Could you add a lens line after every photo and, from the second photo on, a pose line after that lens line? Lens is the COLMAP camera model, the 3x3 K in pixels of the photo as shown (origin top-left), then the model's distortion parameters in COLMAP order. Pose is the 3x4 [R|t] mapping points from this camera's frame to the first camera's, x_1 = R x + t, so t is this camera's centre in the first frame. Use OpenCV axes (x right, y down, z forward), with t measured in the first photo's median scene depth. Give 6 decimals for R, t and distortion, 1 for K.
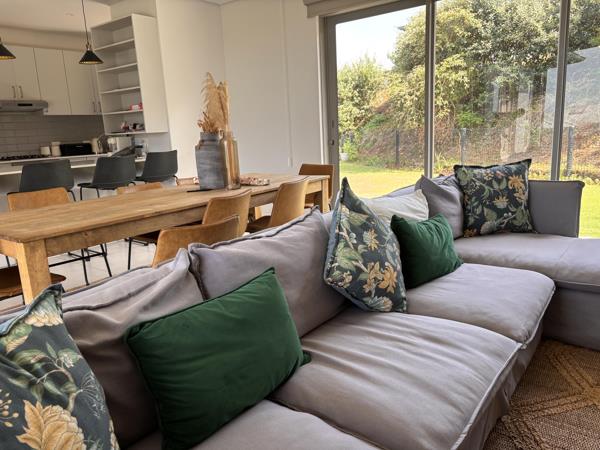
lens RADIAL K [[458.6, 0, 300.5], [0, 458.6, 222.7], [0, 0, 1]] dist [0.040580, -0.029428]
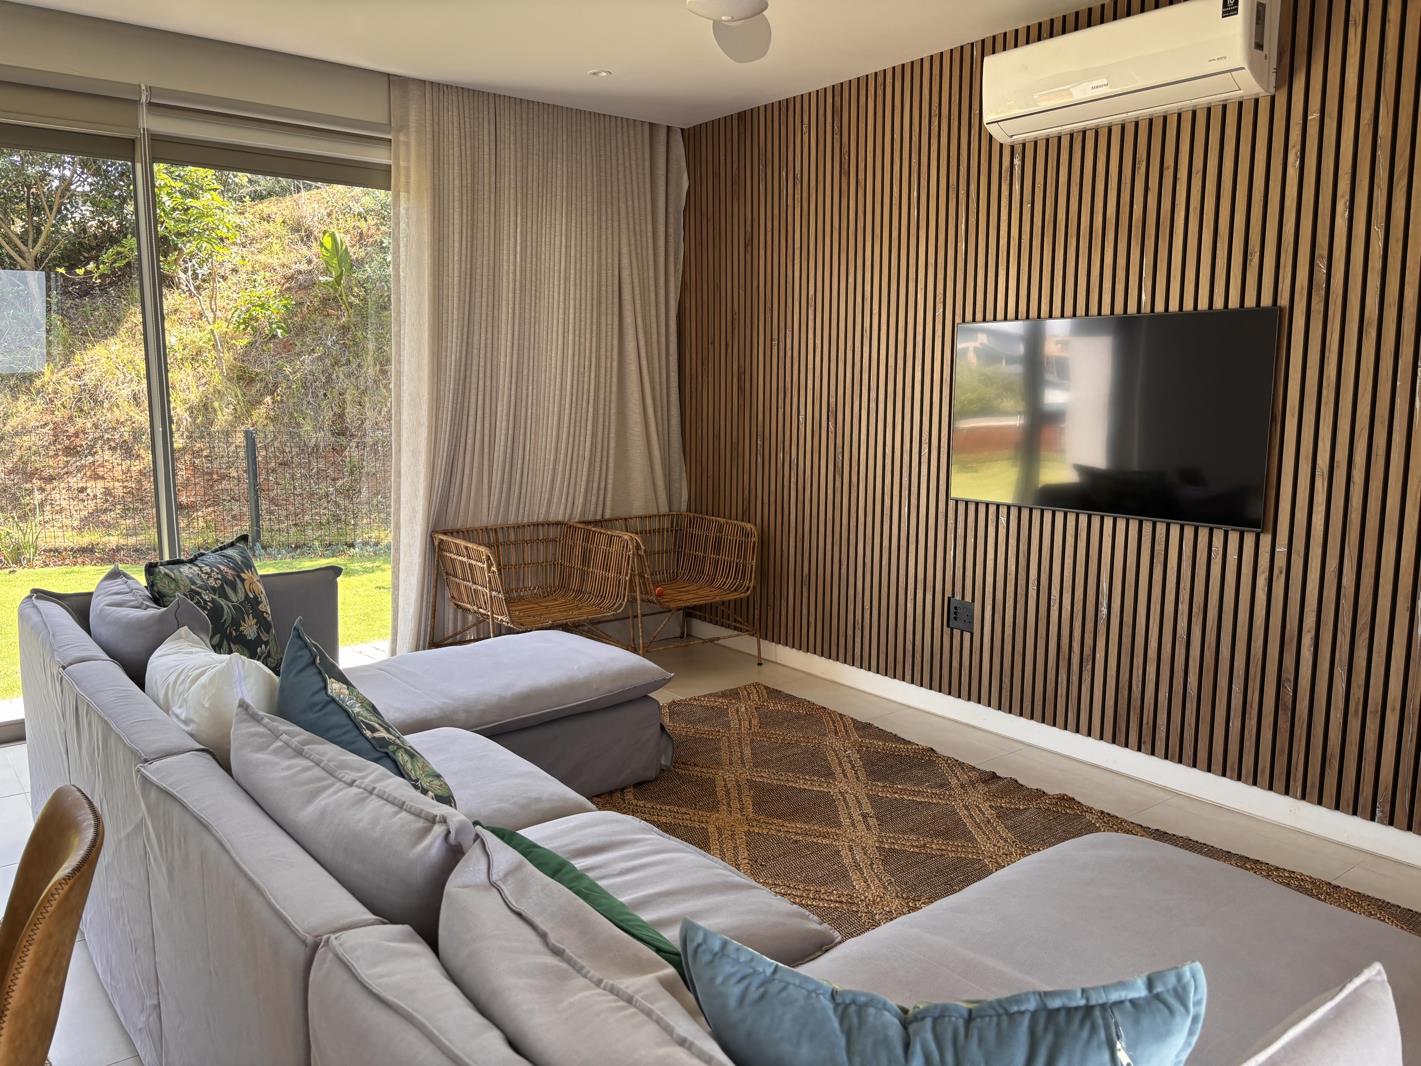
lens RADIAL K [[1086.1, 0, 700.4], [0, 1086.1, 523.5], [0, 0, 1]] dist [0.040580, -0.029428]
pose [[0.241073, -0.082108, 0.967027, -0.651583], [0.182690, 0.982441, 0.037874, -0.125932], [-0.953157, 0.167536, 0.251840, 0.269211]]
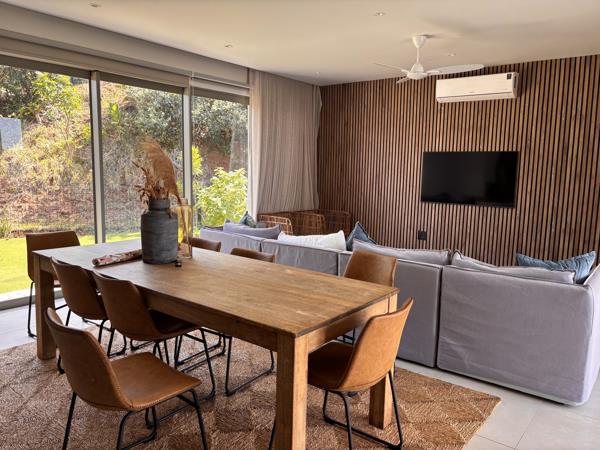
lens RADIAL K [[458.6, 0, 304.3], [0, 458.6, 226.1], [0, 0, 1]] dist [0.040580, -0.029428]
pose [[0.003572, -0.083720, 0.996483, -0.923227], [0.182469, 0.979814, 0.081665, -0.159232], [-0.983205, 0.181536, 0.018777, 0.497336]]
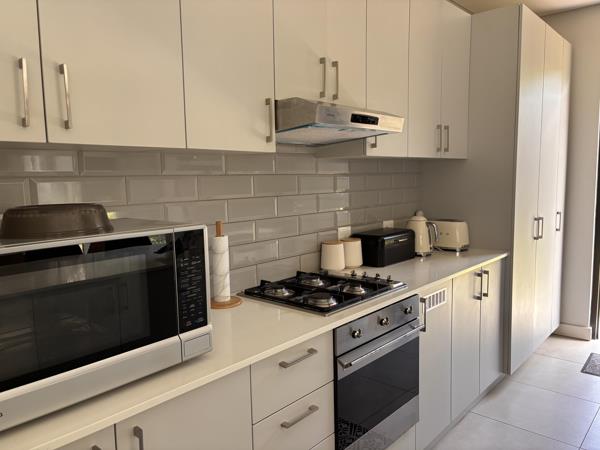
lens RADIAL K [[458.6, 0, 298.1], [0, 458.6, 227.1], [0, 0, 1]] dist [0.040580, -0.029428]
pose [[0.997398, 0.027843, -0.066497, -1.464684], [-0.034218, 0.994721, -0.096739, -0.373709], [0.063452, 0.098763, 0.993086, 1.700365]]
